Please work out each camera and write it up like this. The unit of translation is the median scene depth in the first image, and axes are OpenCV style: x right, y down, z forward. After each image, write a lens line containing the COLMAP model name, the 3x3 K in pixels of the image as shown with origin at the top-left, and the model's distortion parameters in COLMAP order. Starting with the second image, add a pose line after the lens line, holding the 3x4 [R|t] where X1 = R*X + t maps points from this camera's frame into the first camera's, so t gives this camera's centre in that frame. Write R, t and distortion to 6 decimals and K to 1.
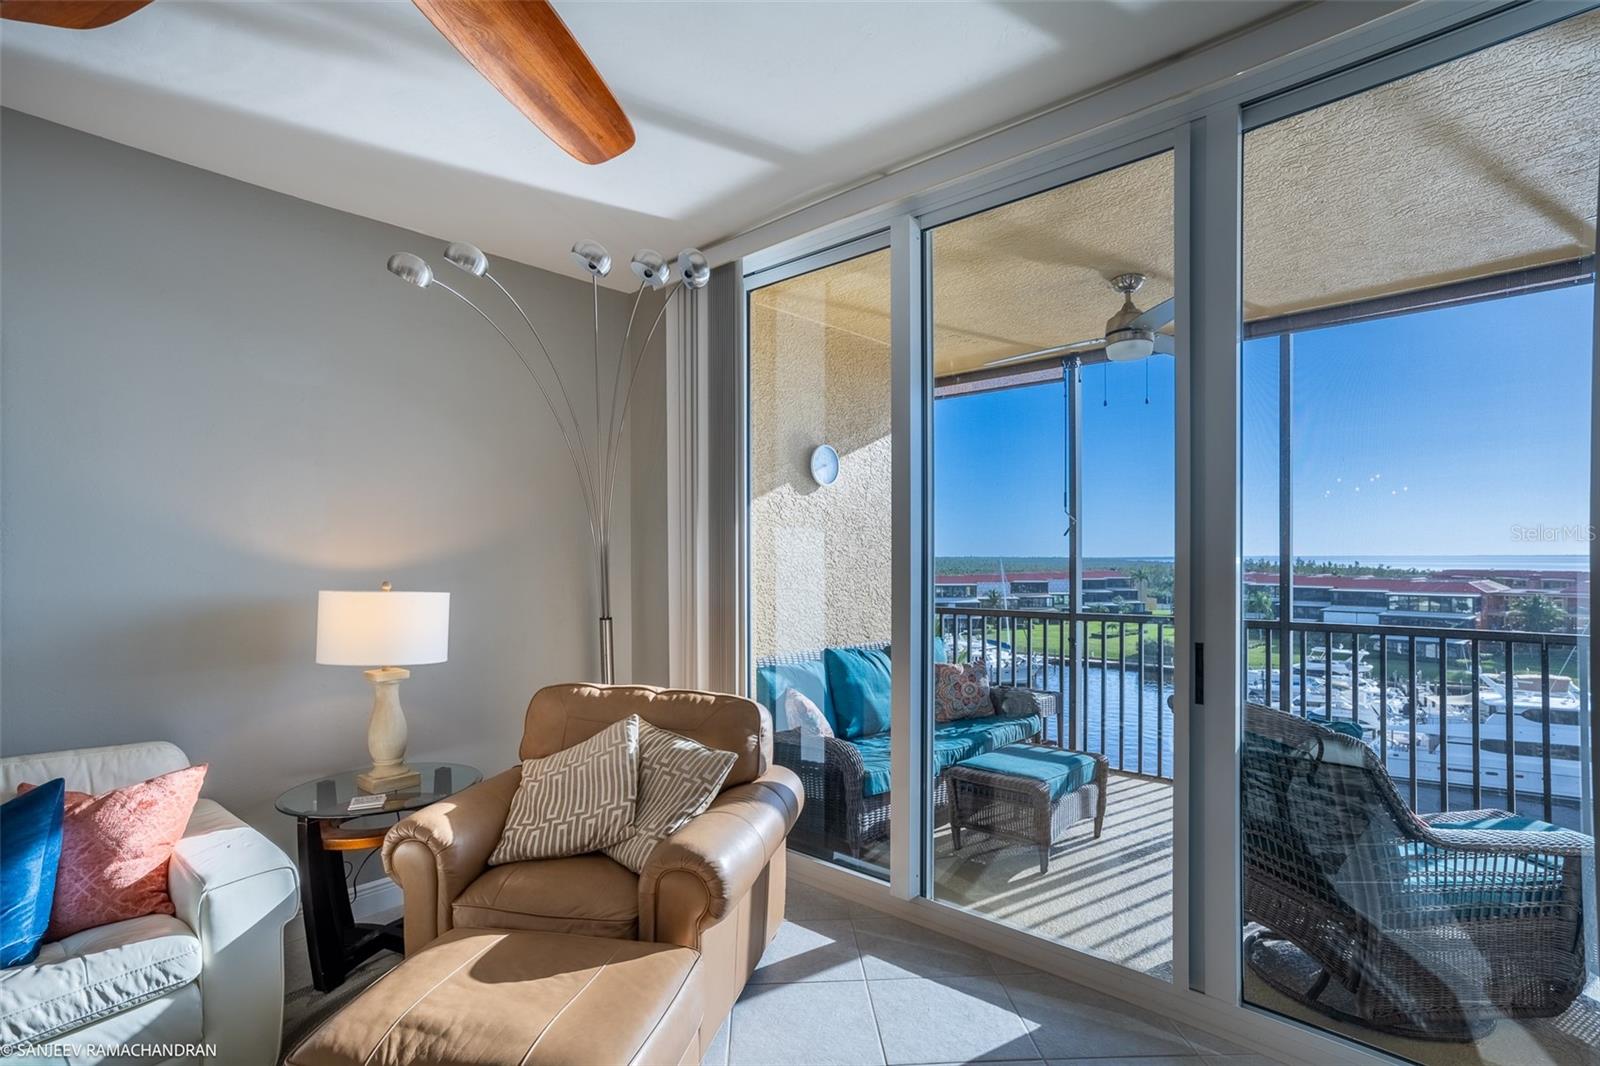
lens RADIAL K [[786.1, 0, 824.7], [0, 786.1, 560.0], [0, 0, 1]] dist [-0.063976, 0.065220]
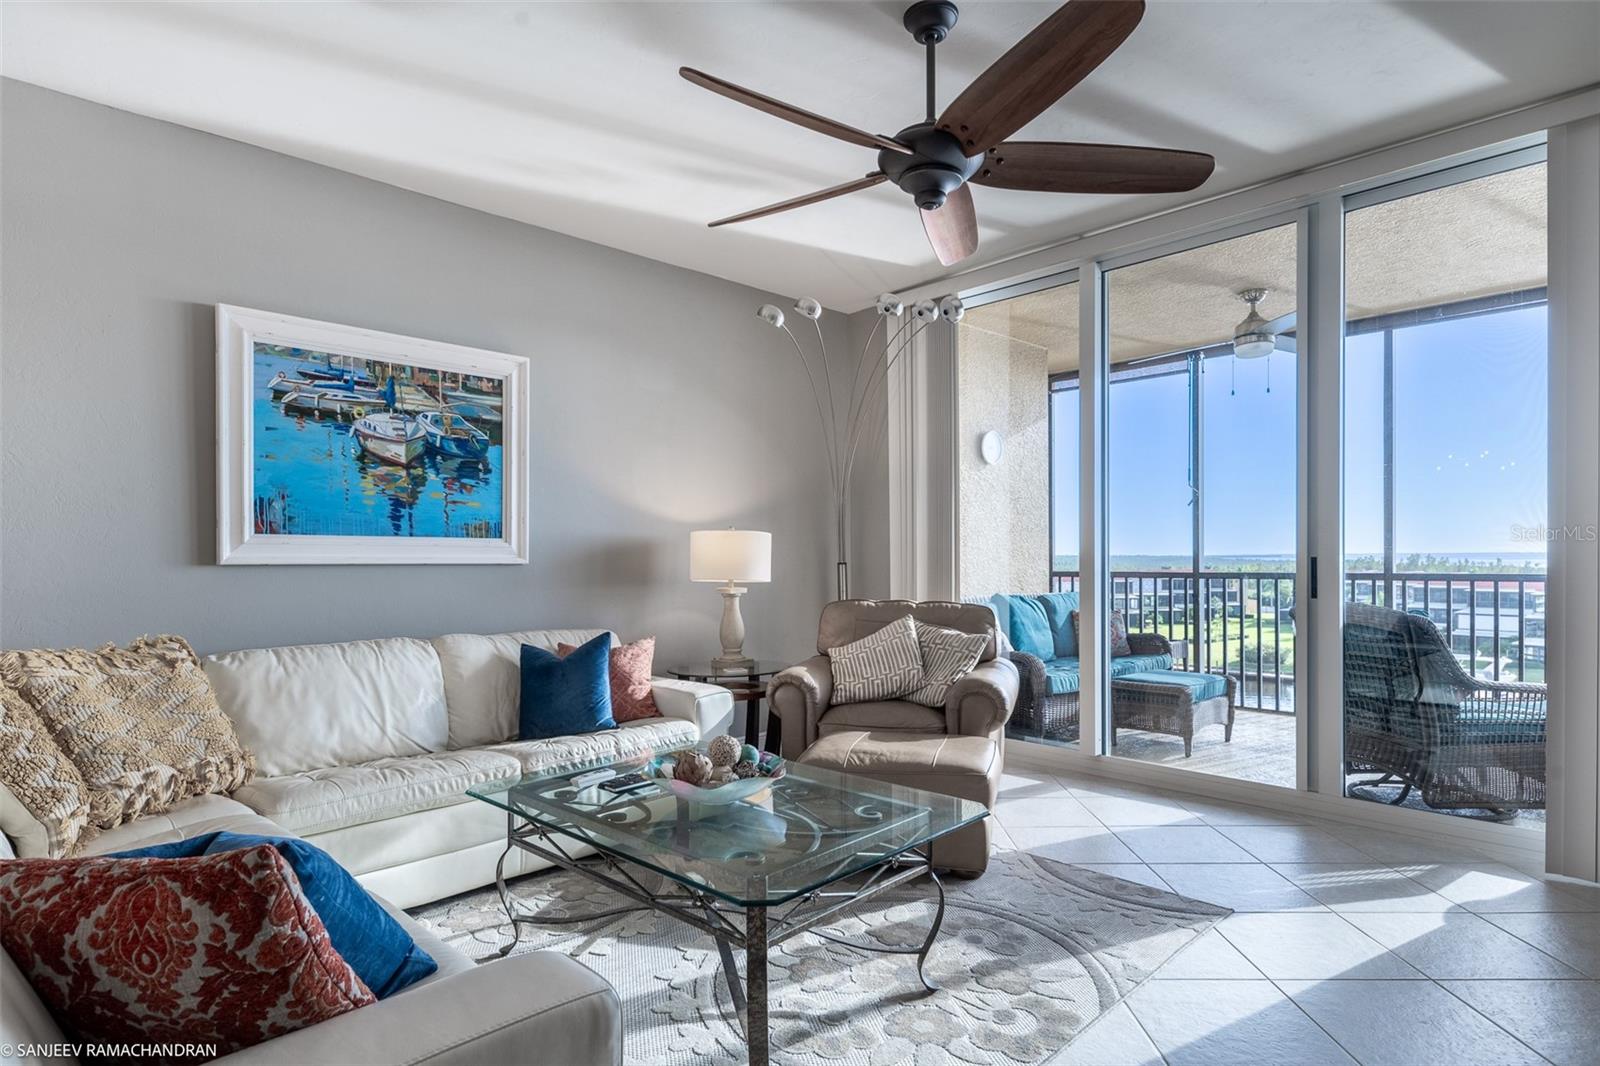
lens RADIAL K [[877.5, 0, 798.0], [0, 877.5, 565.7], [0, 0, 1]] dist [0.001432, -0.000418]
pose [[0.996964, -0.002995, -0.077808, -0.280040], [0.003123, 0.999994, 0.001533, 0.089170], [0.077803, -0.001771, 0.996967, -0.567067]]
